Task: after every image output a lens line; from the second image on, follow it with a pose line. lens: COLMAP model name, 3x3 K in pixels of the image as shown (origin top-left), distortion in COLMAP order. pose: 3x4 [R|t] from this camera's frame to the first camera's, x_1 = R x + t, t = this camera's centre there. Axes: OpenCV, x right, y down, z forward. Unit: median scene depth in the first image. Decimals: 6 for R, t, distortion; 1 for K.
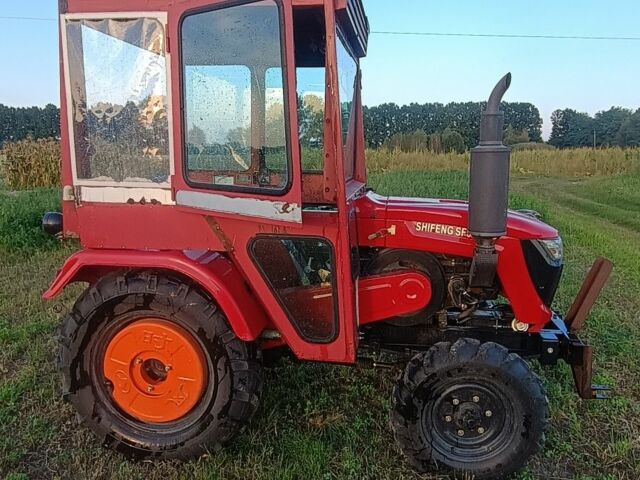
lens RADIAL K [[516.5, 0, 320.0], [0, 516.5, 240.0], [0, 0, 1]] dist [0.001272, 0.002737]
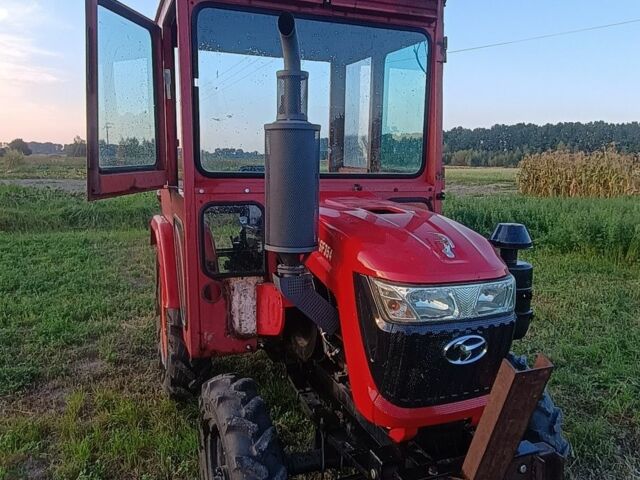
lens RADIAL K [[516.5, 0, 320.0], [0, 516.5, 240.0], [0, 0, 1]] dist [0.001272, 0.002737]
pose [[0.490406, 0.139895, -0.860192, 0.913688], [-0.166696, 0.983865, 0.064973, -0.073430], [0.855403, 0.111528, 0.505814, 0.659258]]
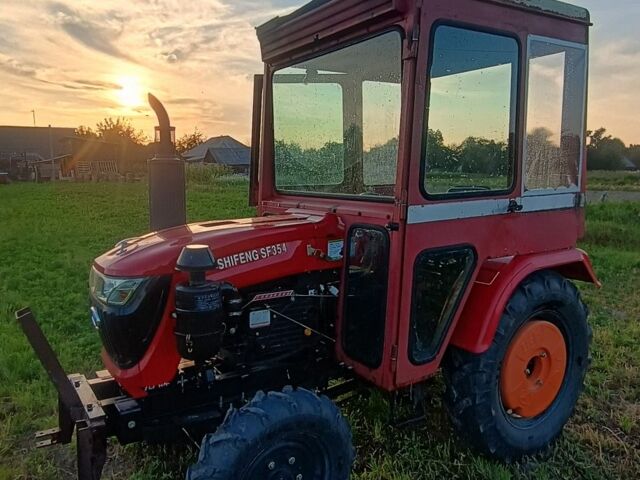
lens RADIAL K [[516.5, 0, 320.0], [0, 516.5, 240.0], [0, 0, 1]] dist [0.001272, 0.002737]
pose [[-0.756379, 0.093591, -0.647404, 0.758260], [-0.106497, 0.958888, 0.263043, -0.320690], [0.645407, 0.267907, -0.715315, 1.919487]]
